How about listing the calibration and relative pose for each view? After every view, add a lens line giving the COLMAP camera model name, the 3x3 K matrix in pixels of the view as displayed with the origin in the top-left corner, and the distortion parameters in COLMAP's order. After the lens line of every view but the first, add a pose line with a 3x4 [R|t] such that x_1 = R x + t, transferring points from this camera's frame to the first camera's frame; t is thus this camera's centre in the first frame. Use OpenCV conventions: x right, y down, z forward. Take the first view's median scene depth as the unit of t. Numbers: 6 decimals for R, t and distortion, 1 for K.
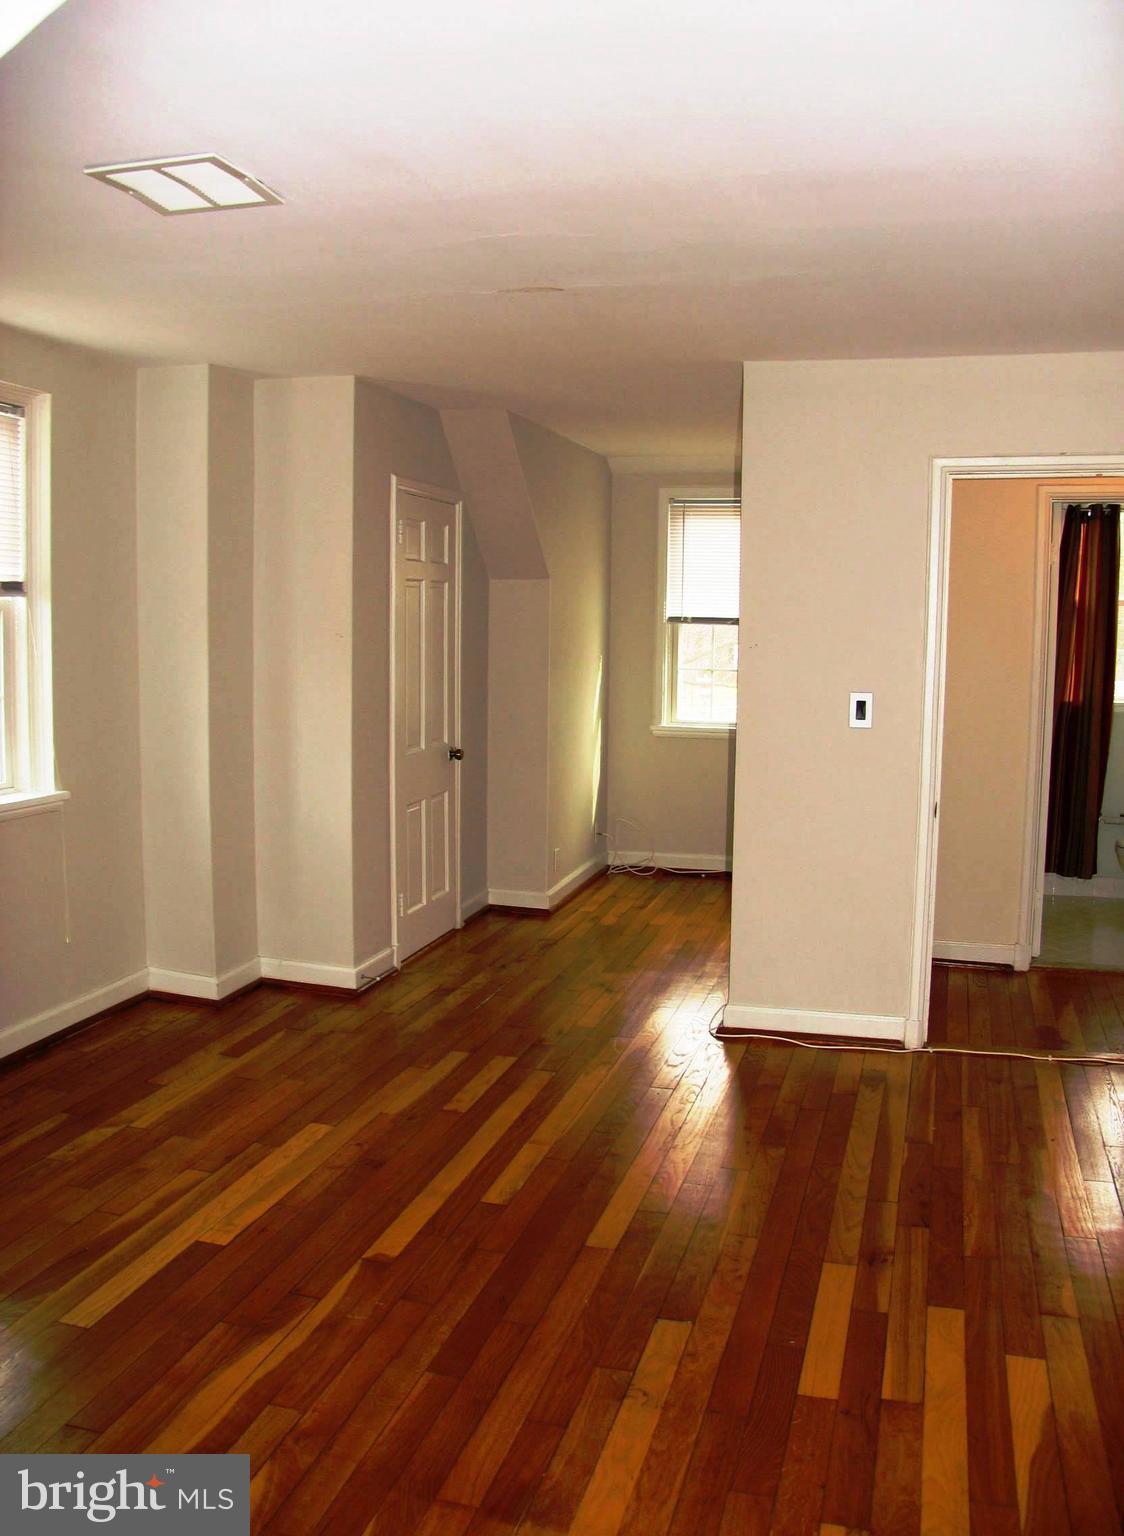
lens RADIAL K [[1294.5, 0, 580.5], [0, 1294.5, 749.6], [0, 0, 1]] dist [-0.147957, 0.101117]
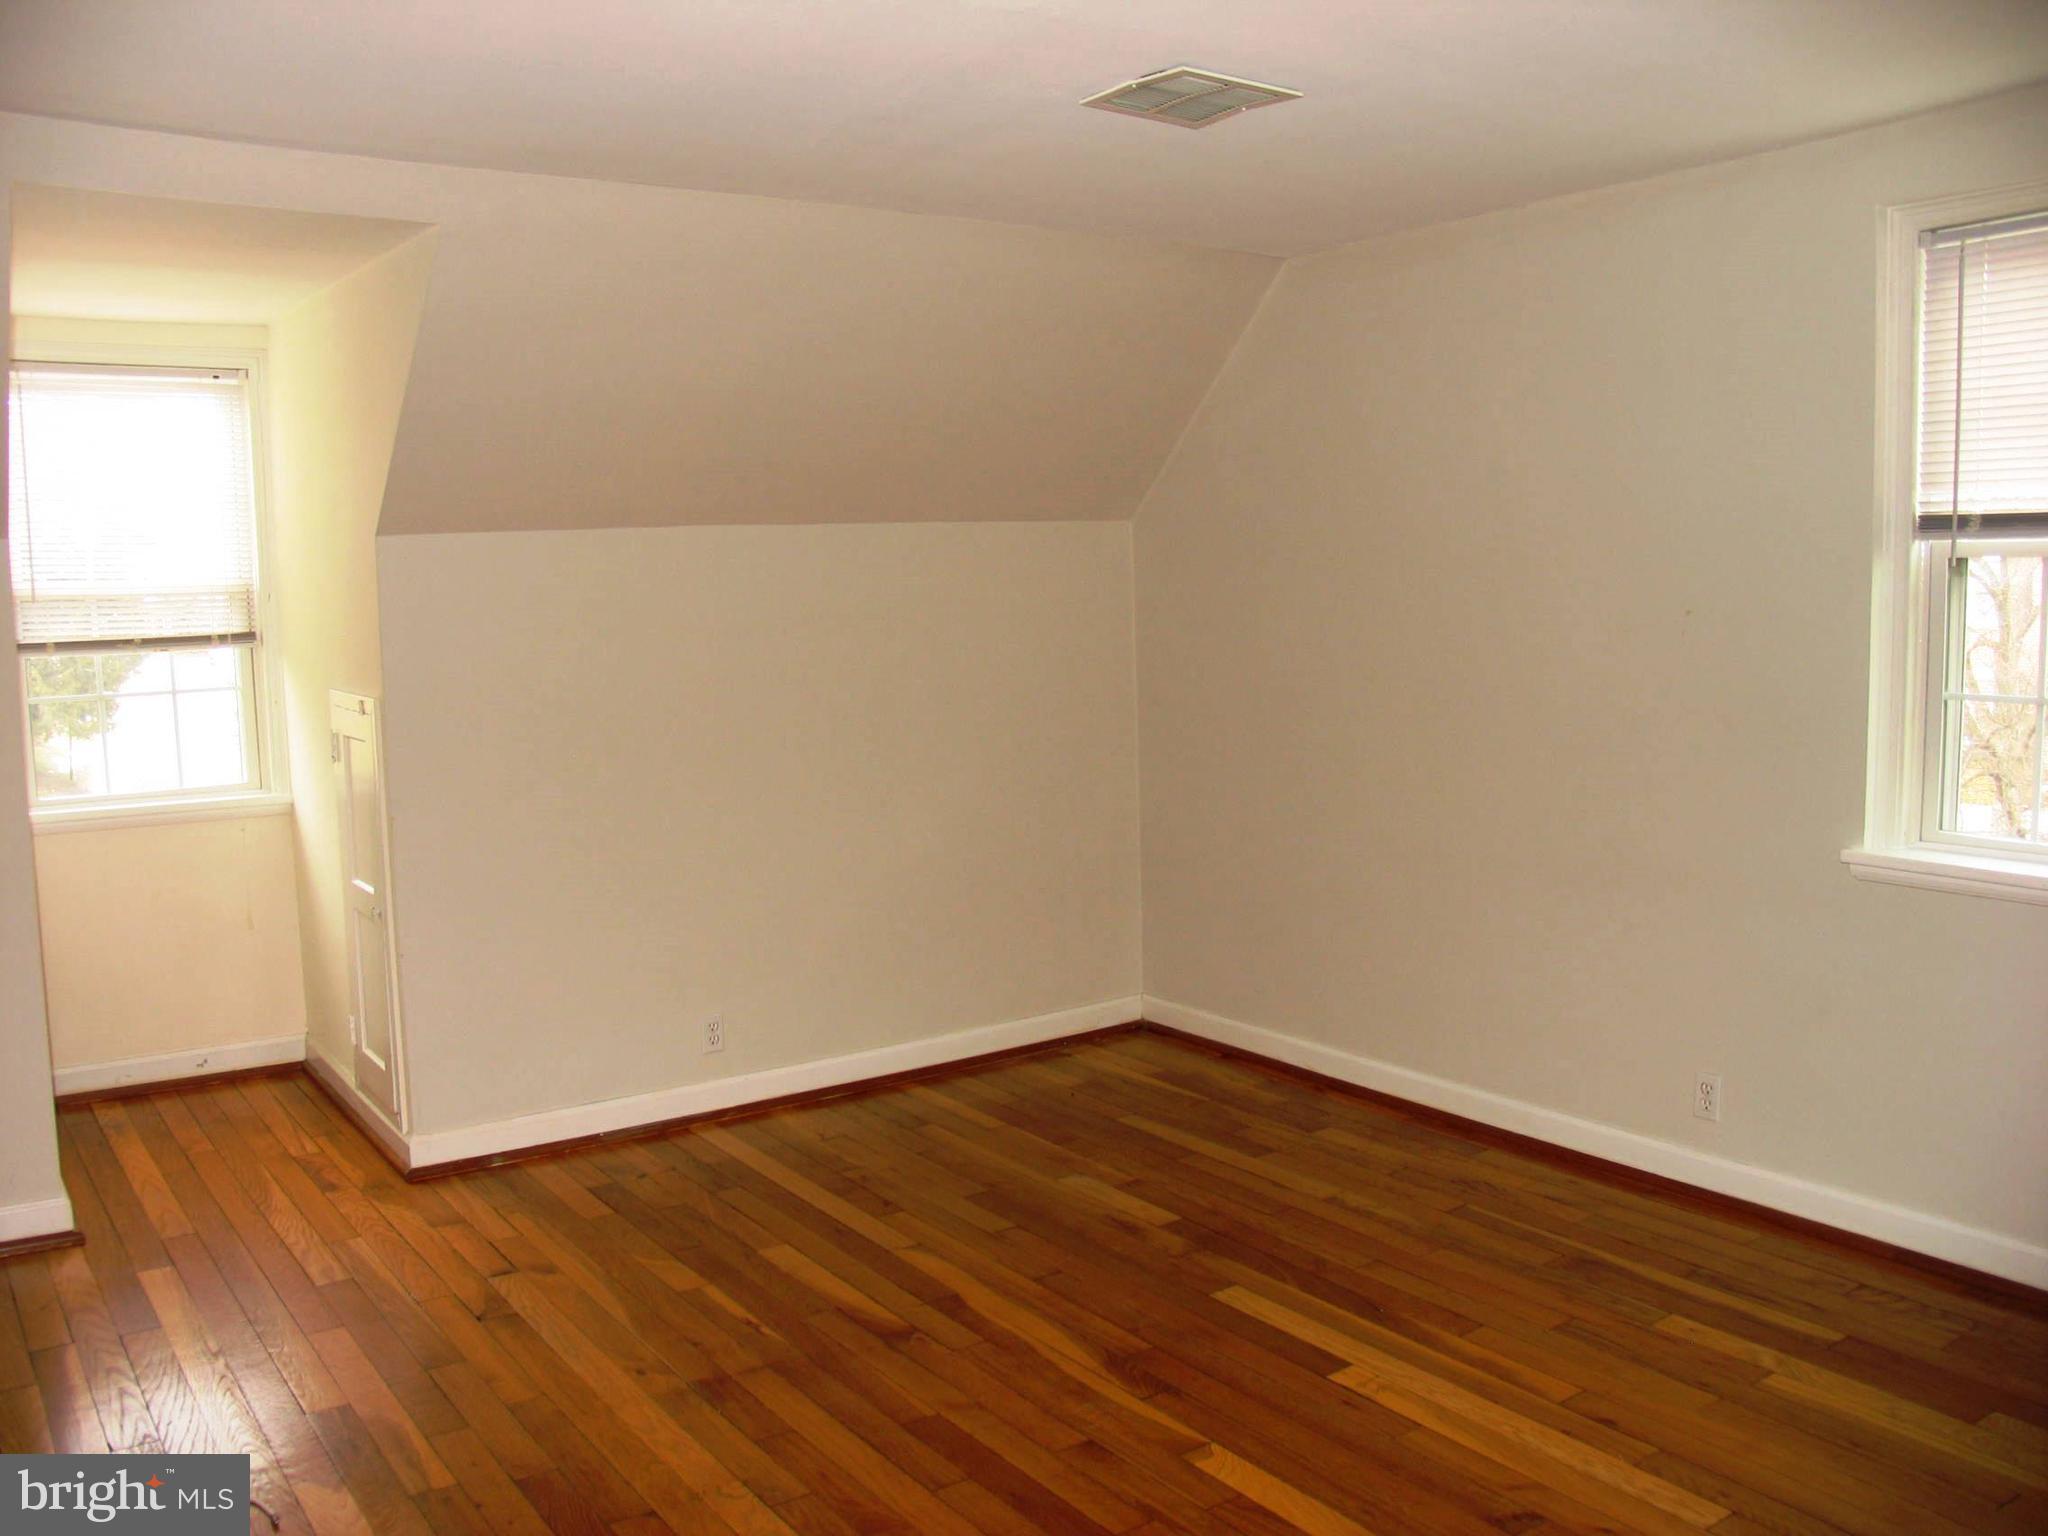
lens RADIAL K [[1722.6, 0, 995.9], [0, 1722.6, 771.2], [0, 0, 1]] dist [-0.170951, 0.137499]
pose [[-0.643307, 0.080472, -0.761368, 0.435330], [-0.066767, 0.984775, 0.160498, -0.092931], [0.762692, 0.154083, -0.628140, 1.019410]]
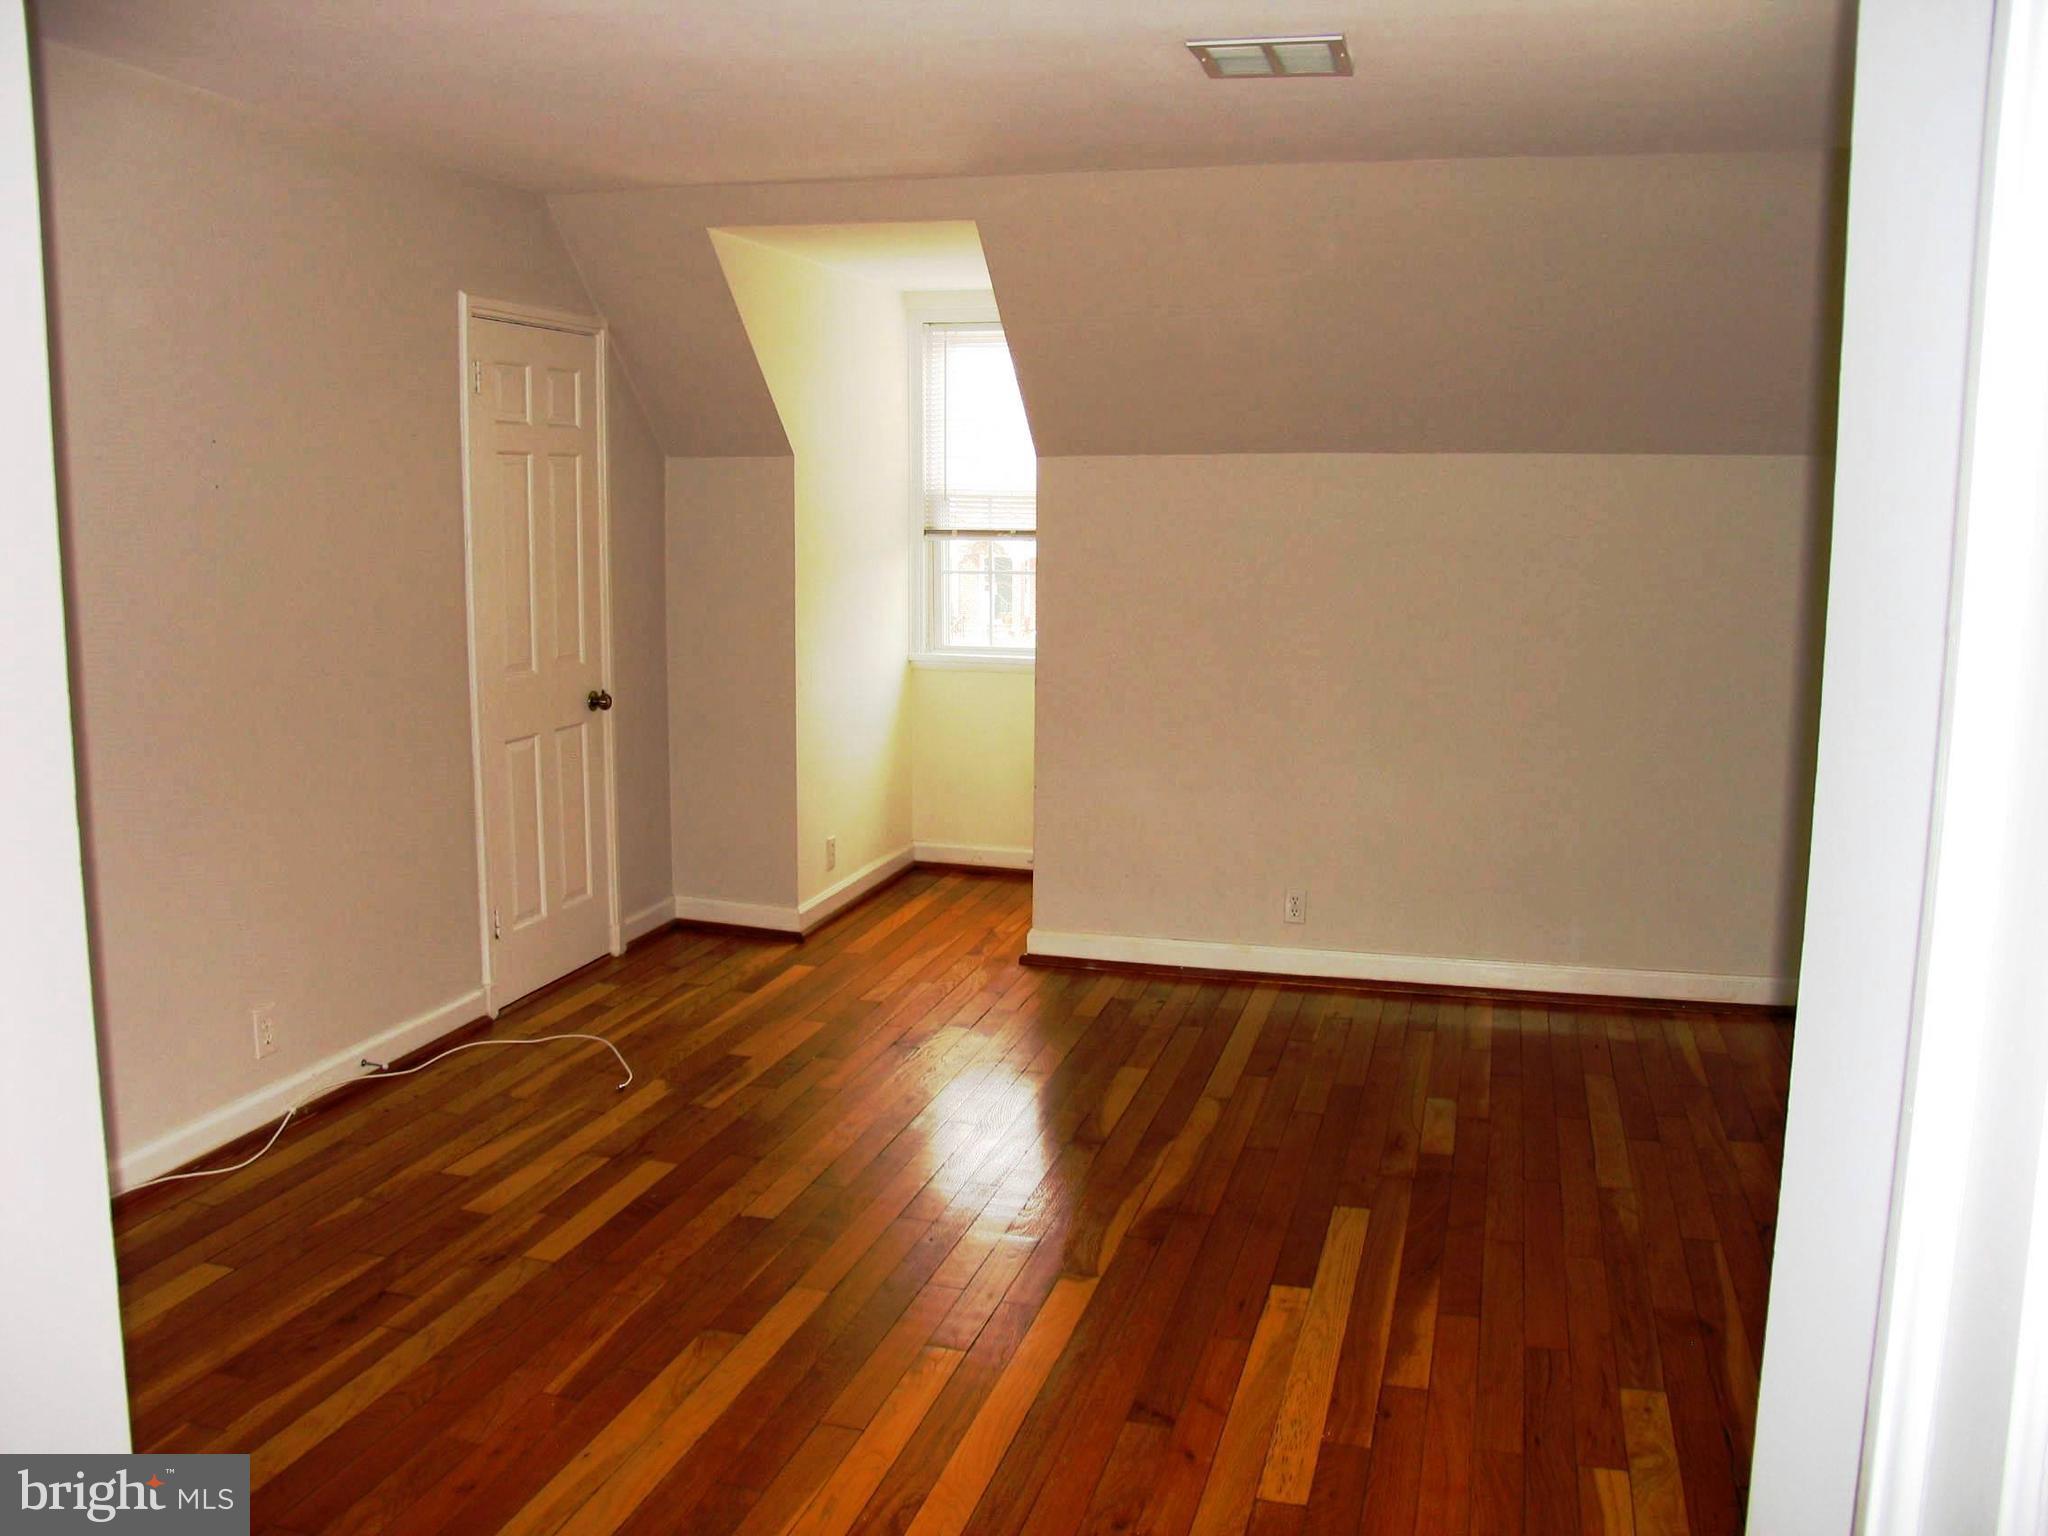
lens RADIAL K [[1722.6, 0, 995.9], [0, 1722.6, 771.2], [0, 0, 1]] dist [-0.170951, 0.137499]
pose [[-0.999610, -0.025535, 0.011320, -0.075629], [-0.021805, 0.966669, 0.255099, -0.145723], [-0.017456, 0.254753, -0.966849, 1.401446]]
